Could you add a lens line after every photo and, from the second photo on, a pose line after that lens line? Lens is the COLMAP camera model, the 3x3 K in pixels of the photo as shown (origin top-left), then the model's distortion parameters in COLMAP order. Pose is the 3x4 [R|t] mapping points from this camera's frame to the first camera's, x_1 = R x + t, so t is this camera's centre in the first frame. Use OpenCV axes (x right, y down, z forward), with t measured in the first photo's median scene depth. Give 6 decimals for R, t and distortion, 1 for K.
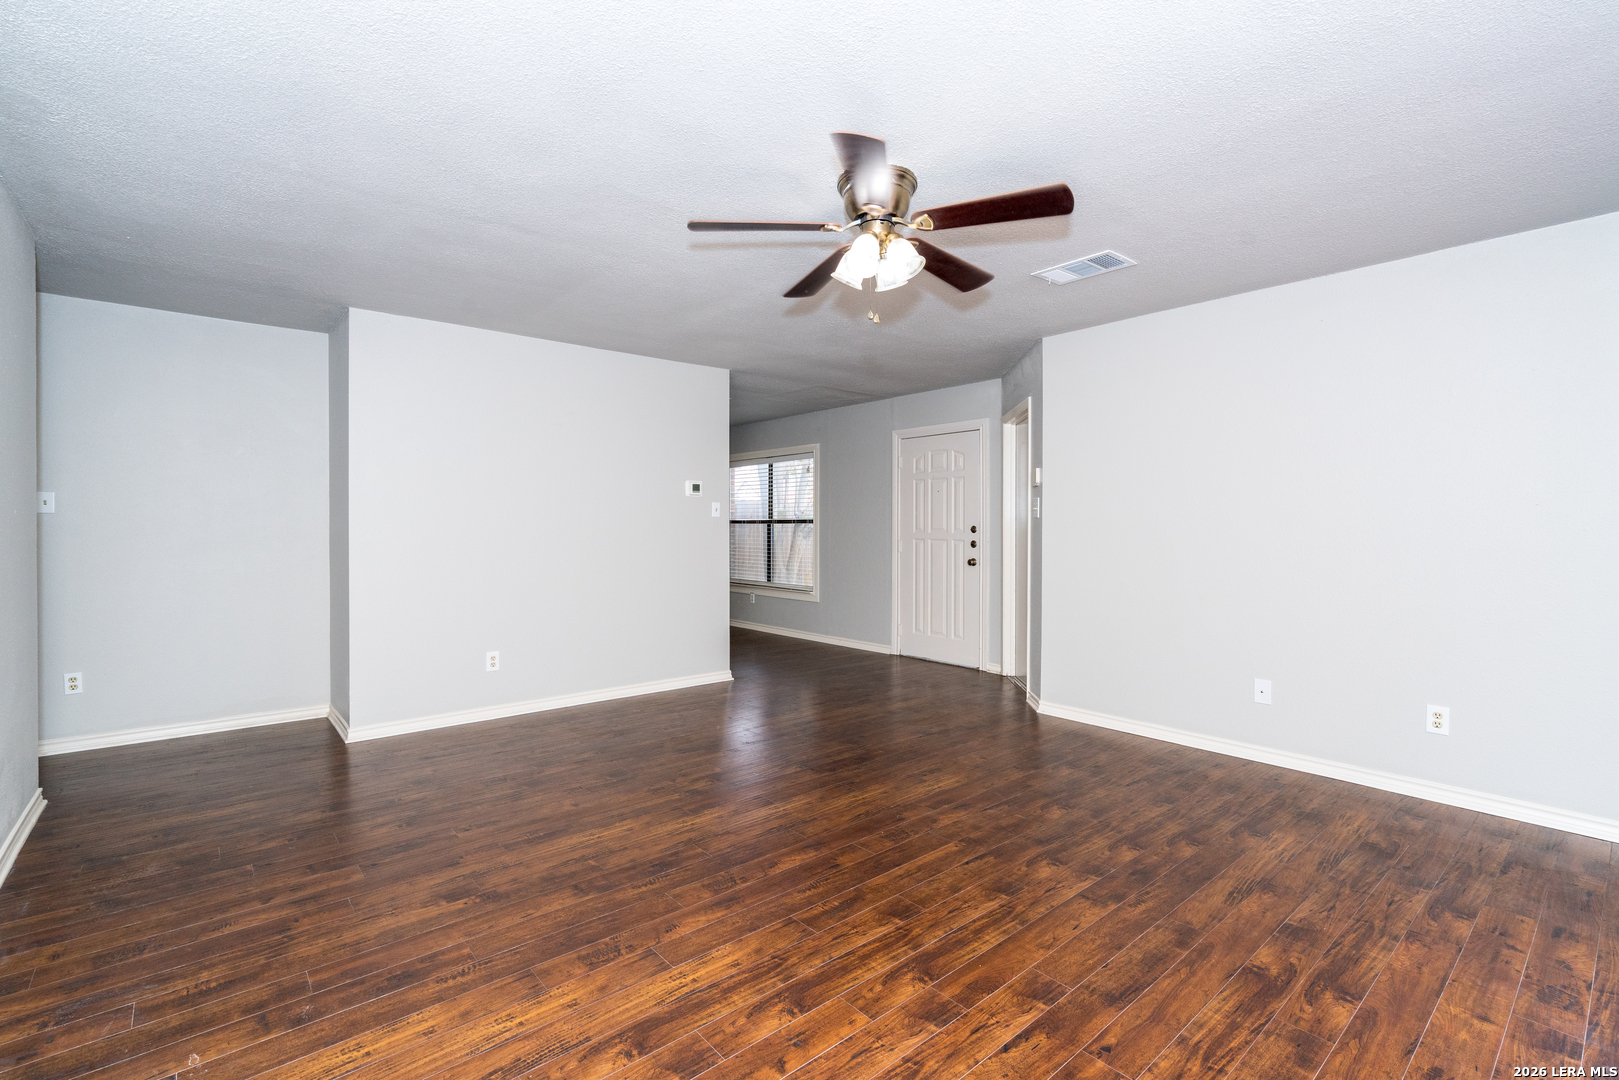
lens RADIAL K [[725.2, 0, 809.9], [0, 725.2, 513.1], [0, 0, 1]] dist [-0.005145, 0.000699]
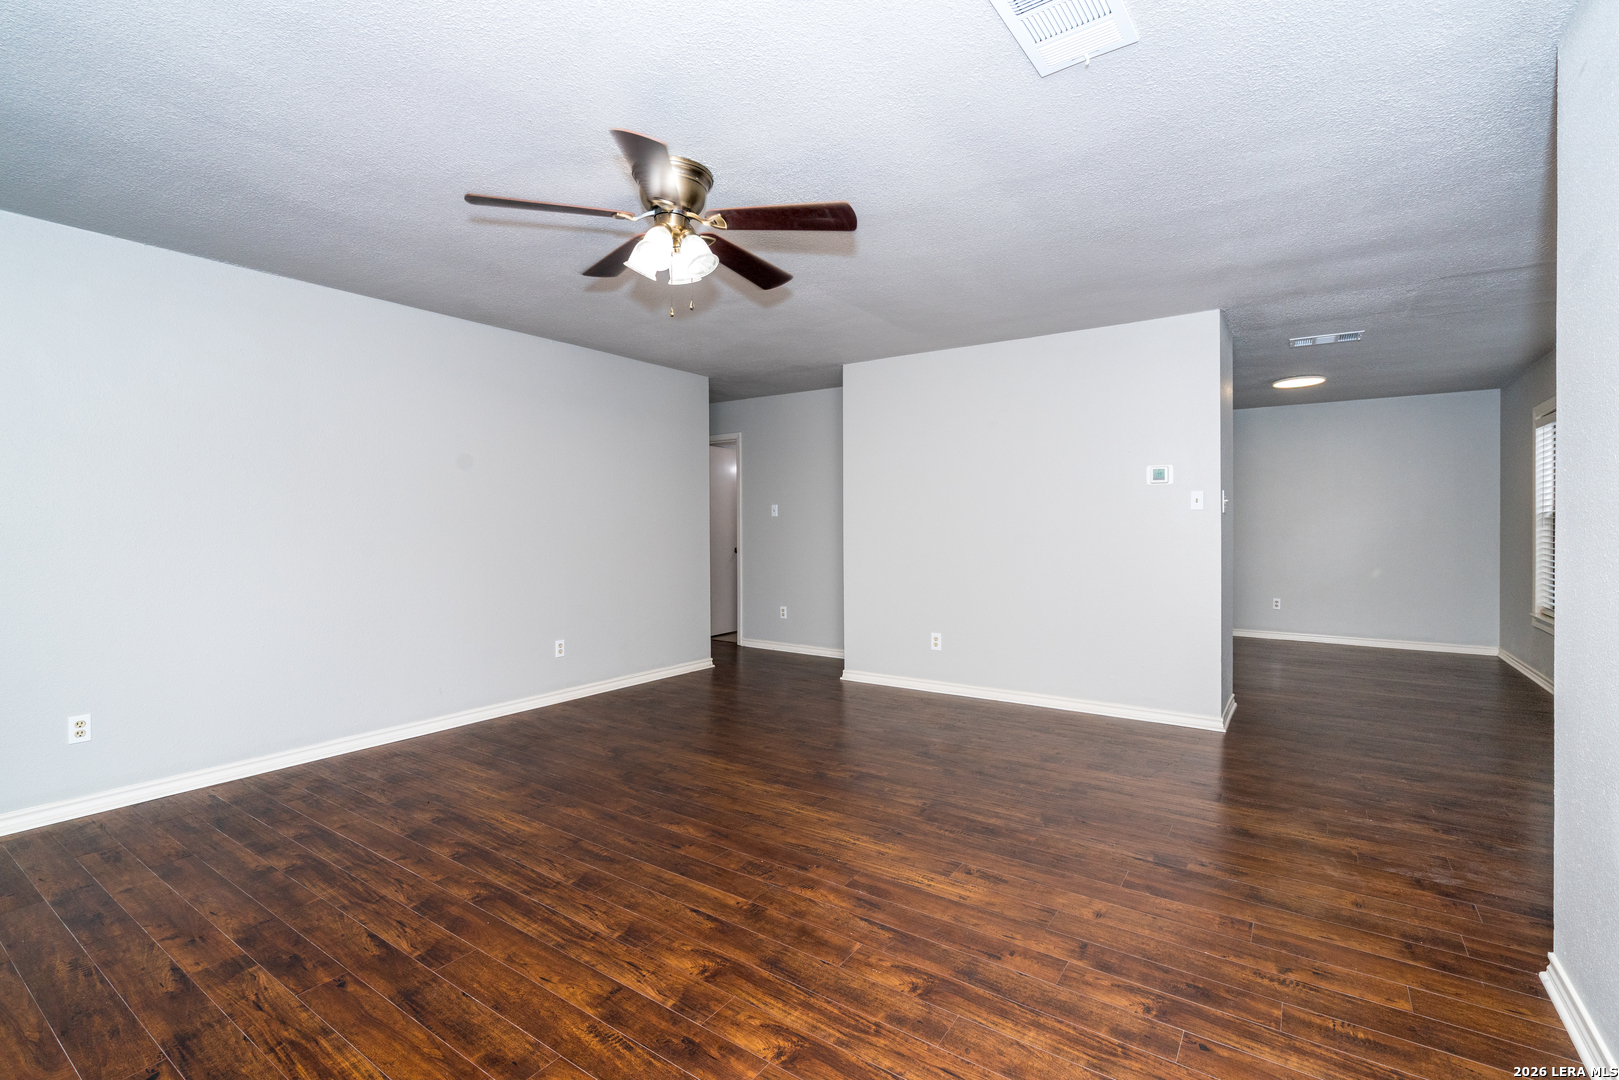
lens RADIAL K [[725.2, 0, 816.8], [0, 725.2, 529.8], [0, 0, 1]] dist [-0.005145, 0.000699]
pose [[0.260859, 0.004160, -0.965368, 1.226929], [0.019625, 0.999761, 0.009611, 0.026133], [0.965177, -0.021452, 0.260715, 1.043454]]
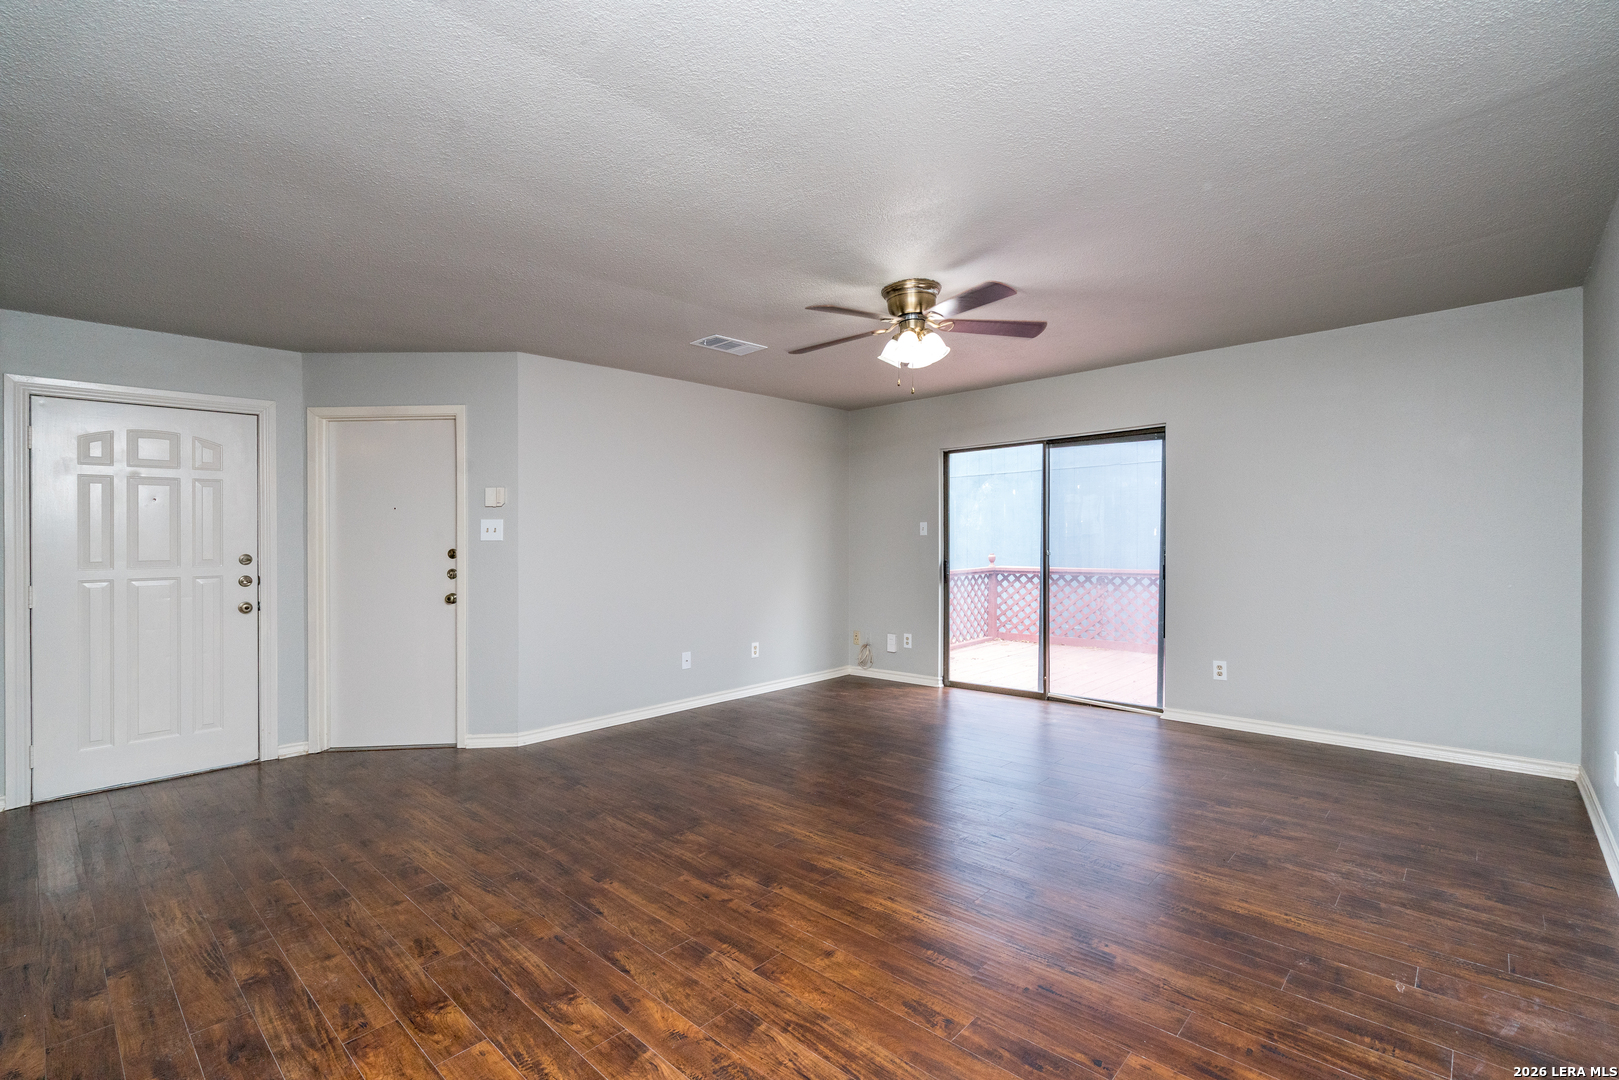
lens RADIAL K [[725.2, 0, 805.4], [0, 725.2, 542.4], [0, 0, 1]] dist [-0.005145, 0.000699]
pose [[-0.105339, -0.001241, 0.994436, -1.374730], [-0.001279, 0.999999, 0.001113, 0.013176], [-0.994436, -0.001155, -0.105340, 1.493669]]
